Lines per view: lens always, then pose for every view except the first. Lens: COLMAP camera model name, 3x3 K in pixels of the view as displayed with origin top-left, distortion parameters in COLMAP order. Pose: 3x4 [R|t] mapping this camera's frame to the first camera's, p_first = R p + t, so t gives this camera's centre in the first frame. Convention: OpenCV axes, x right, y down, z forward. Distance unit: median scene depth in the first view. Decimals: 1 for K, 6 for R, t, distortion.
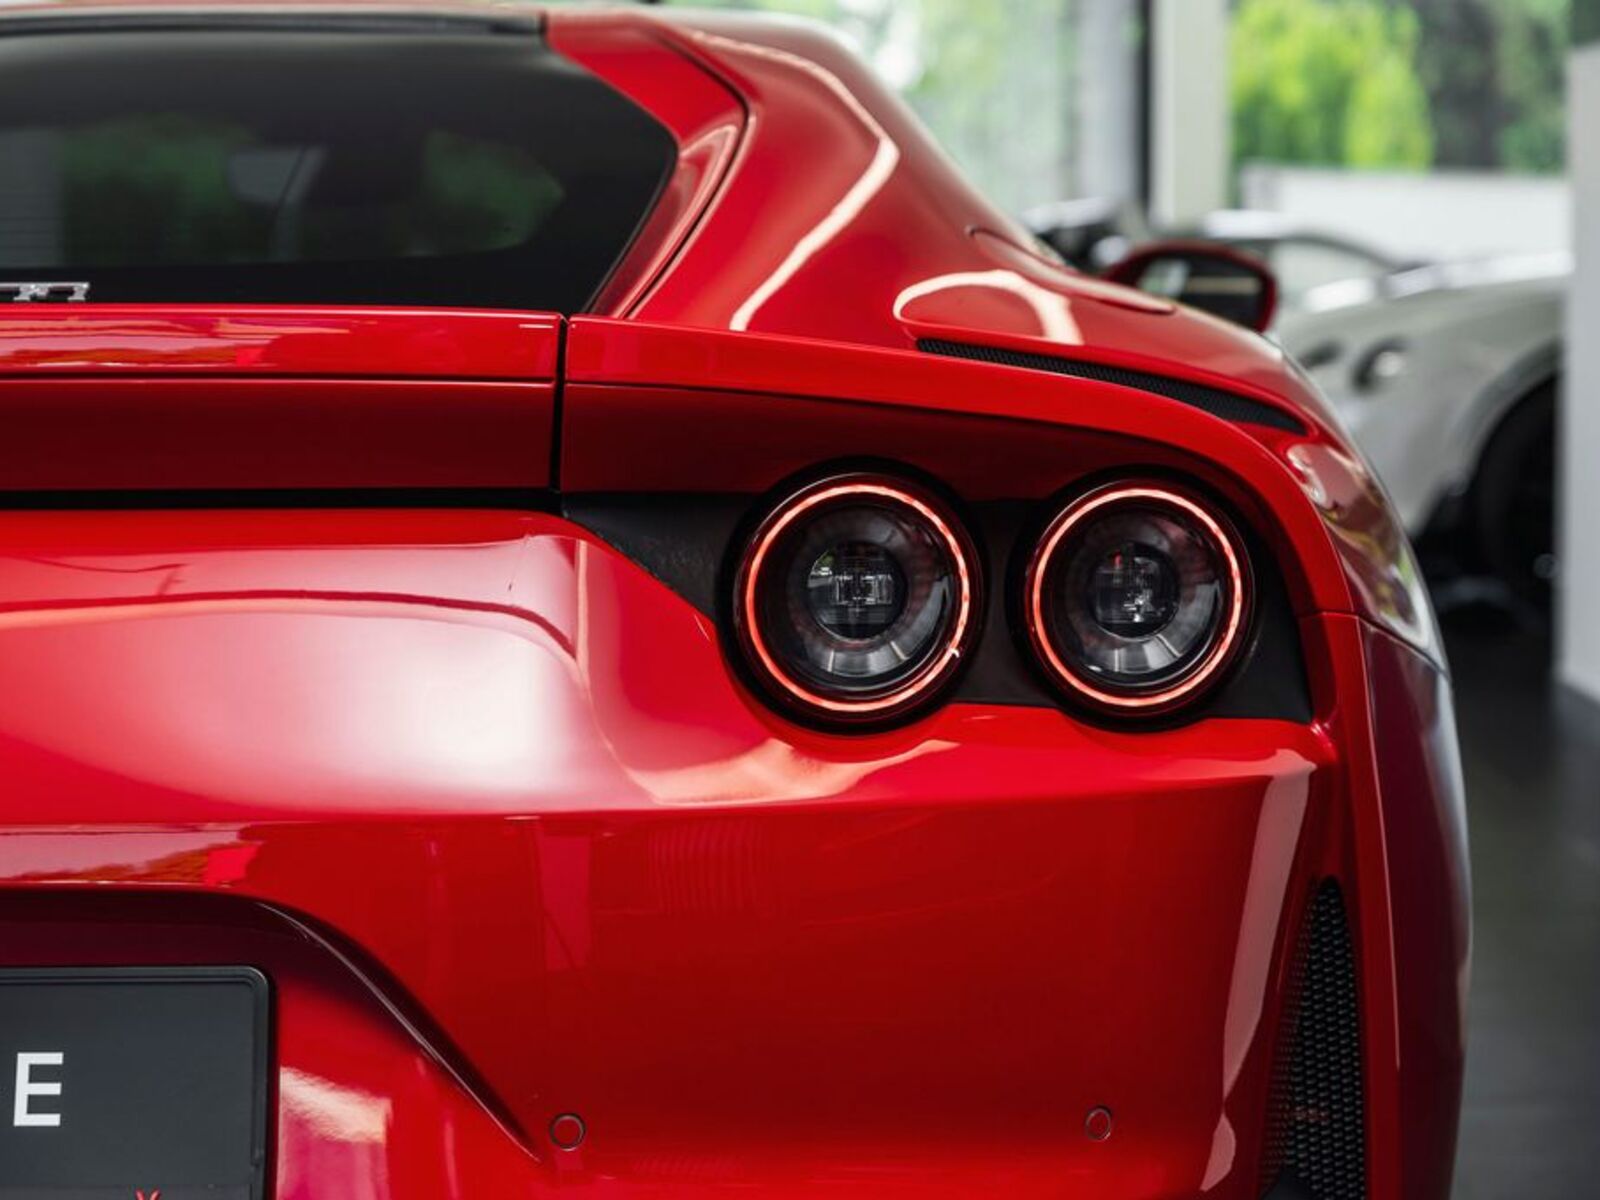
lens RADIAL K [[3466.9, 0, 801.5], [0, 3466.9, 597.5], [0, 0, 1]] dist [-0.009915, 0.000000]
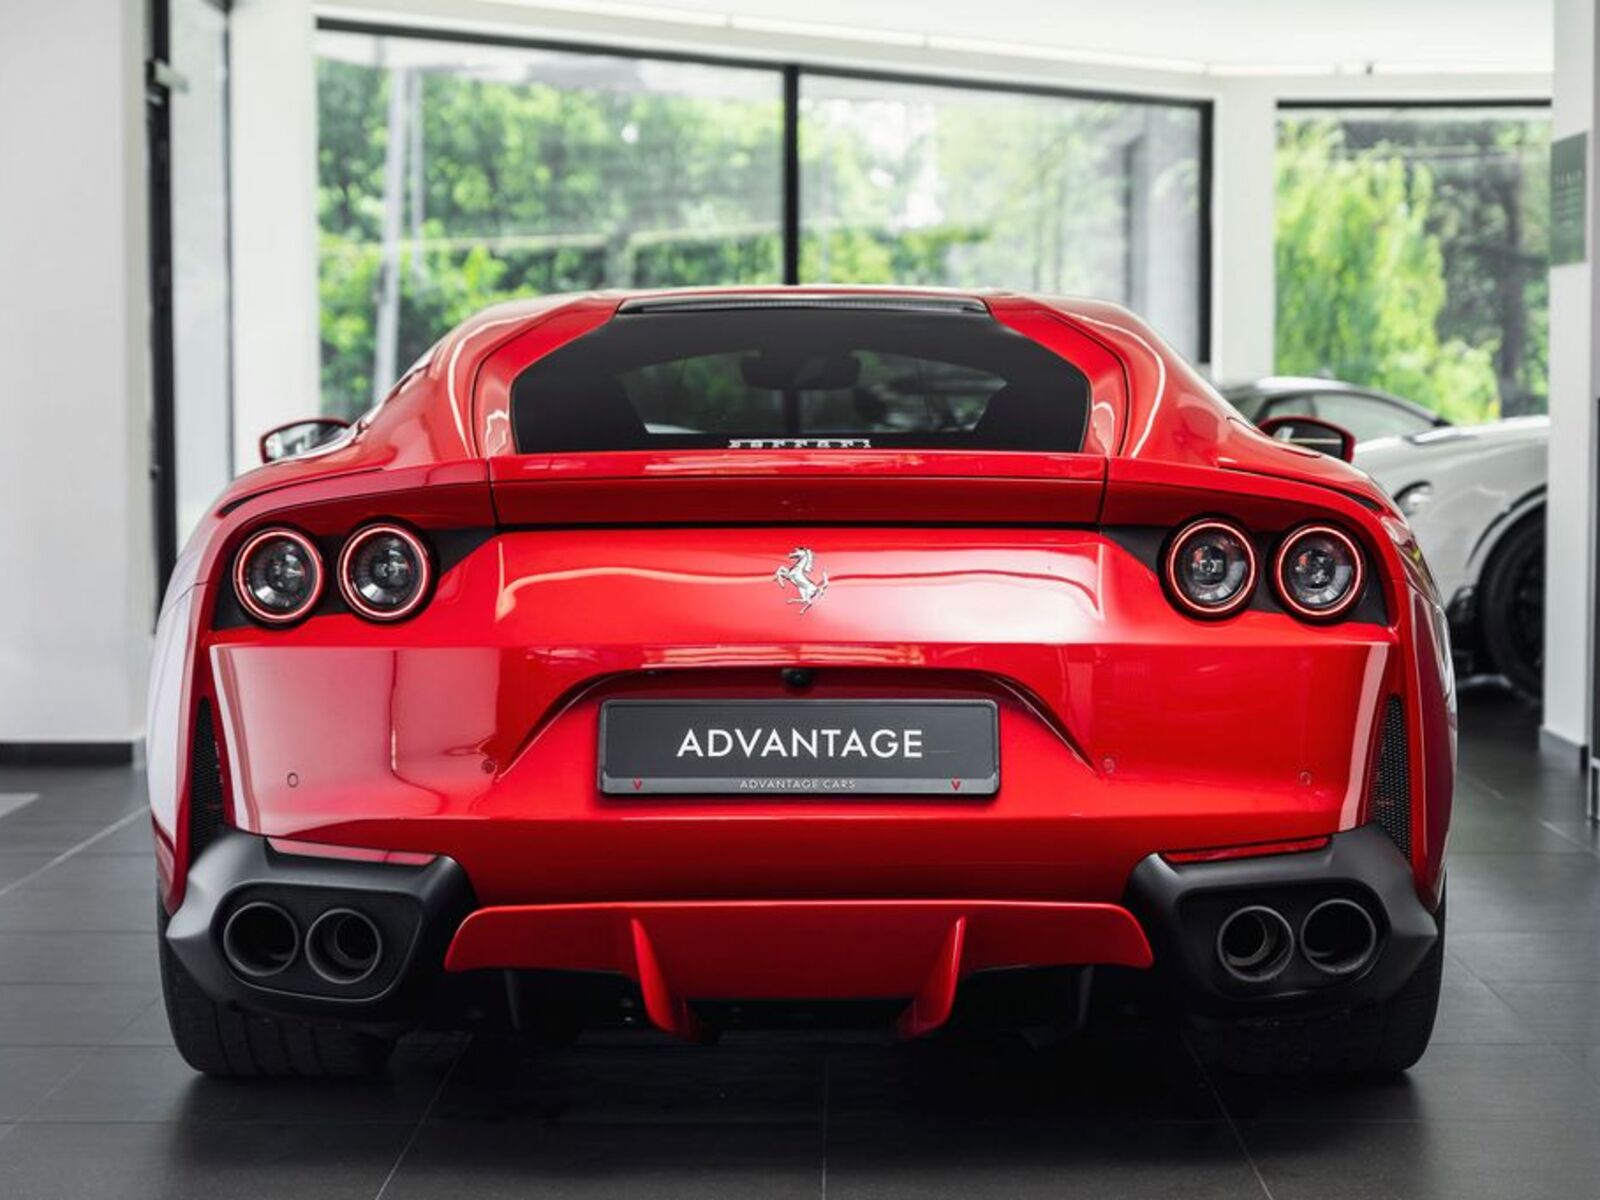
lens RADIAL K [[3466.9, 0, 797.7], [0, 3466.9, 601.0], [0, 0, 1]] dist [-0.009915, 0.000000]
pose [[0.999917, 0.009646, -0.008504, -0.252312], [-0.009972, 0.999182, -0.039185, 0.121027], [0.008119, 0.039266, 0.999196, -1.464481]]
